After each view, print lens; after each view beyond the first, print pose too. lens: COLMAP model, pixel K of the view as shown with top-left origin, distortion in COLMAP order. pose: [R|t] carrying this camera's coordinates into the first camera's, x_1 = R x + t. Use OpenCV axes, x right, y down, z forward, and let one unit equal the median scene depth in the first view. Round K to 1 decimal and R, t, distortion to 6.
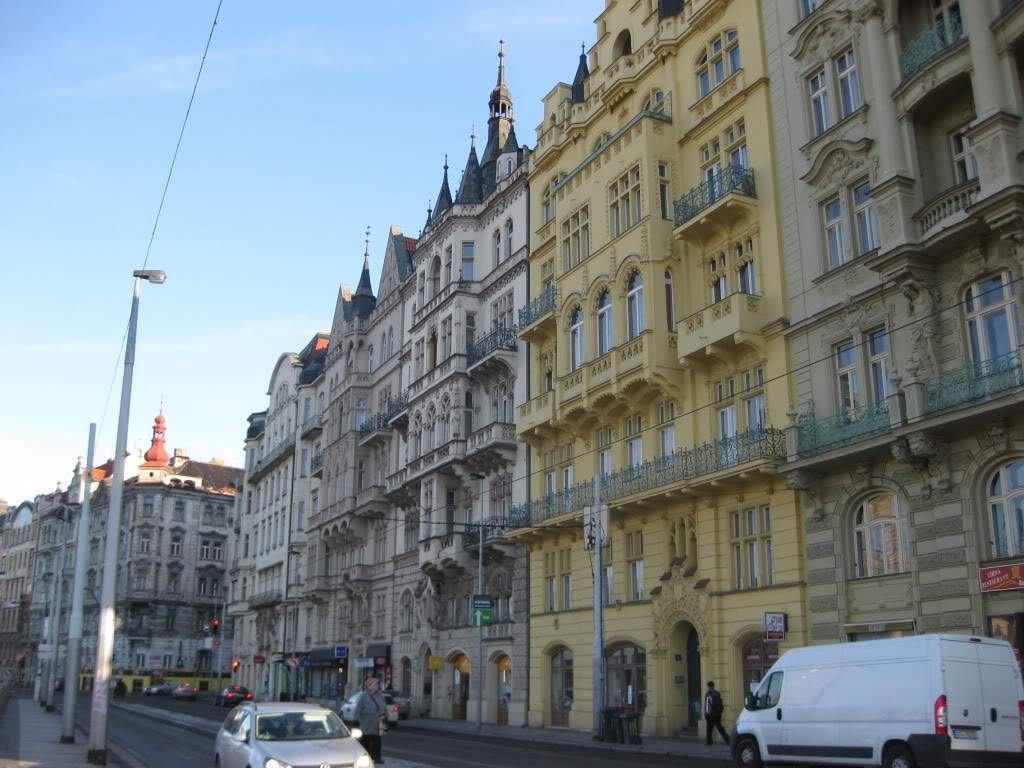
lens RADIAL K [[1068.1, 0, 512.0], [0, 1068.1, 384.0], [0, 0, 1]] dist [-0.146919, 0.149330]
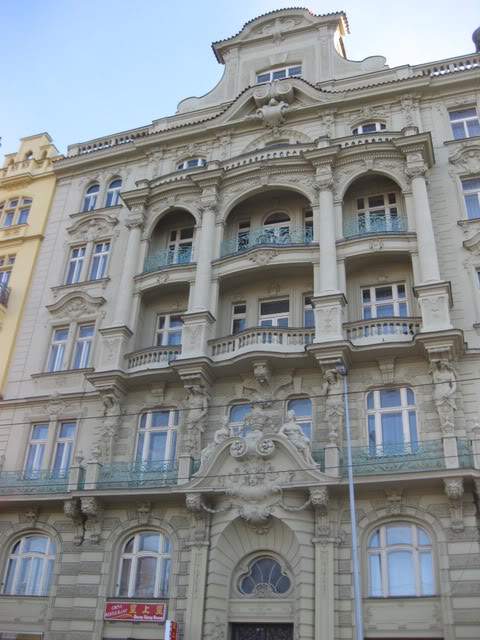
lens RADIAL K [[667.6, 0, 240.0], [0, 667.6, 320.0], [0, 0, 1]] dist [-0.146919, 0.149330]
pose [[0.704212, 0.388977, 0.593955, -0.087047], [-0.243926, 0.918197, -0.312113, 0.050483], [-0.666773, 0.074913, 0.741486, 0.172614]]
